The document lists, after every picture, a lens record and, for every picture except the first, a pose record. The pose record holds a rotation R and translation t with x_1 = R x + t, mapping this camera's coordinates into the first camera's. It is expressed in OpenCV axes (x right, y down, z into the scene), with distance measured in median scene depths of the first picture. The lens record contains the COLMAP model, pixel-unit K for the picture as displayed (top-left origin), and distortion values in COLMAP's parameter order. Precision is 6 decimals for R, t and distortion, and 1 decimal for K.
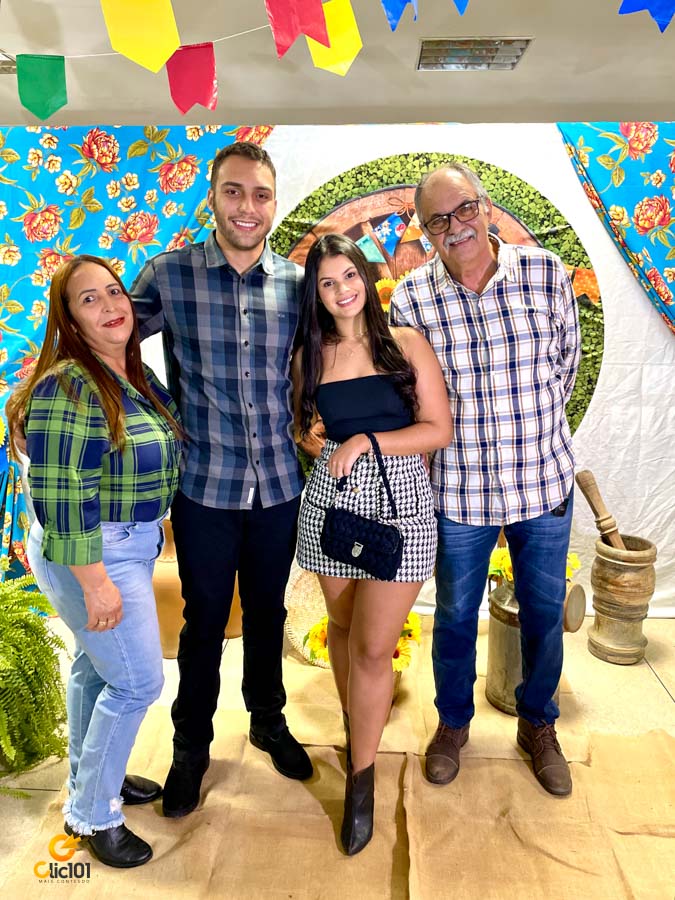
lens RADIAL K [[707.9, 0, 337.5], [0, 707.9, 450.0], [0, 0, 1]] dist [0.085499, -0.115744]
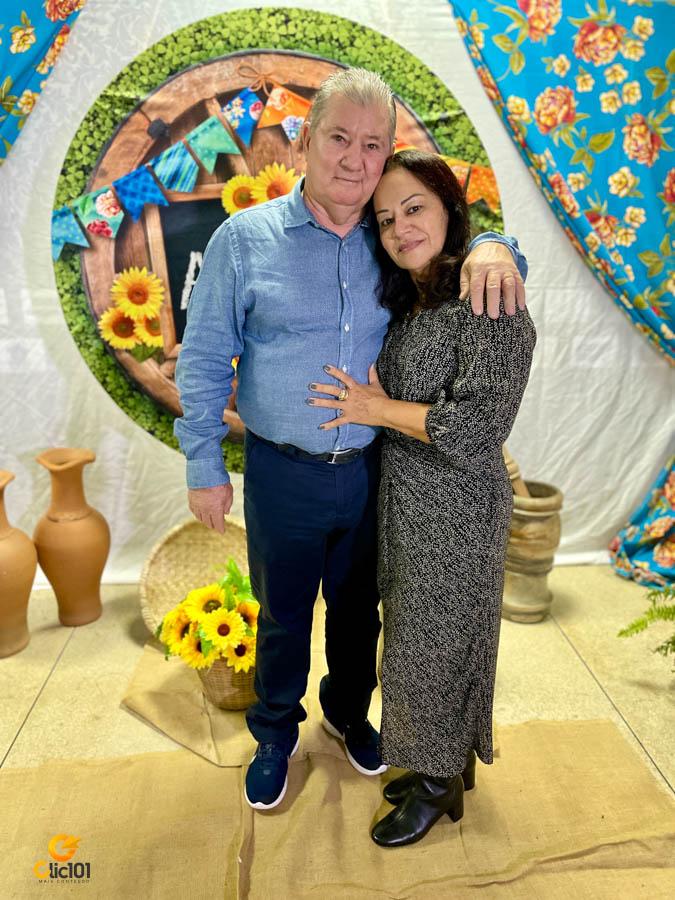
lens RADIAL K [[674.7, 0, 335.5], [0, 674.7, 445.4], [0, 0, 1]] dist [0.080853, -0.103089]
pose [[0.991426, -0.039175, 0.124658, 0.059624], [0.030595, 0.997077, 0.070009, 0.008147], [-0.127036, -0.065594, 0.989727, 0.197377]]
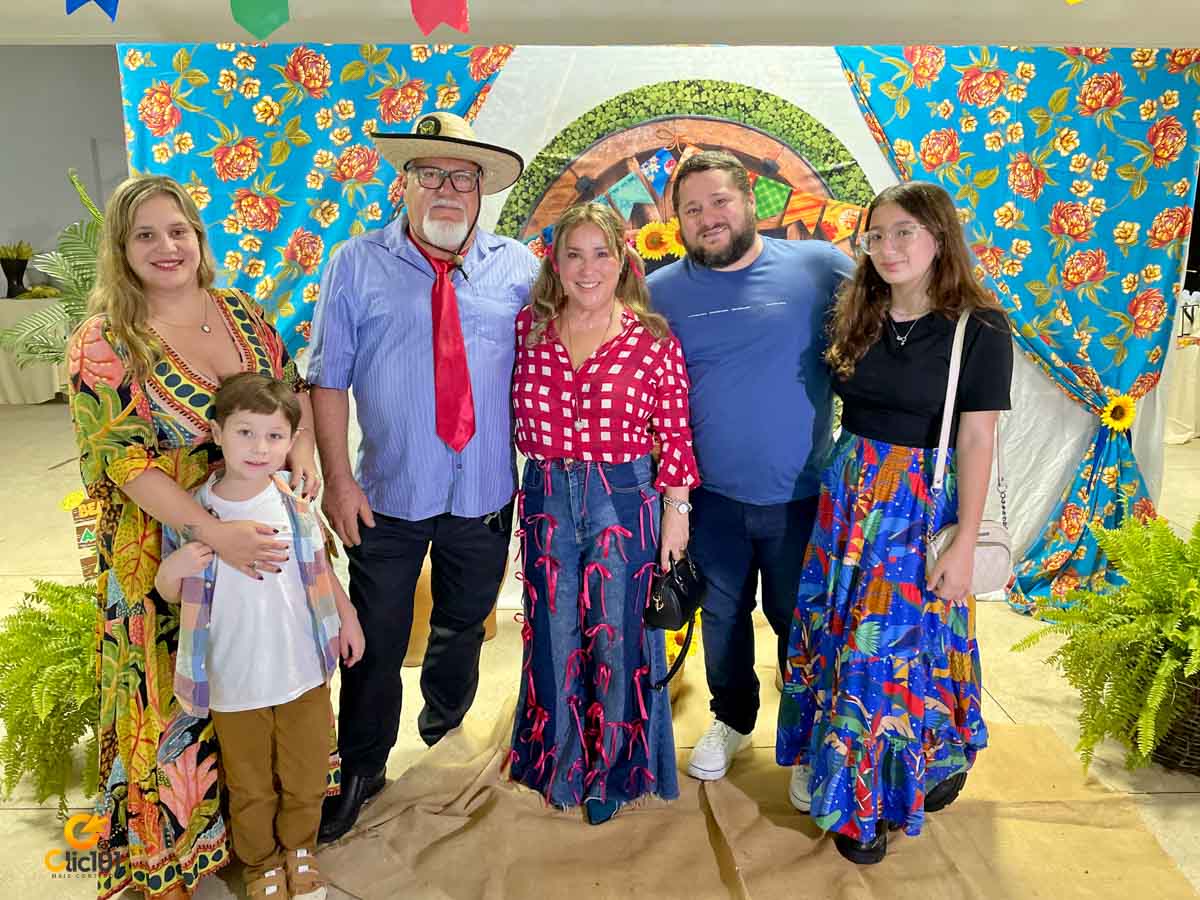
lens RADIAL K [[899.6, 0, 600.0], [0, 899.6, 450.0], [0, 0, 1]] dist [0.080853, -0.103089]
pose [[0.996283, -0.026303, 0.082029, -0.090386], [0.025987, 0.999650, 0.004907, 0.032175], [-0.082129, -0.002757, 0.996618, -0.104244]]
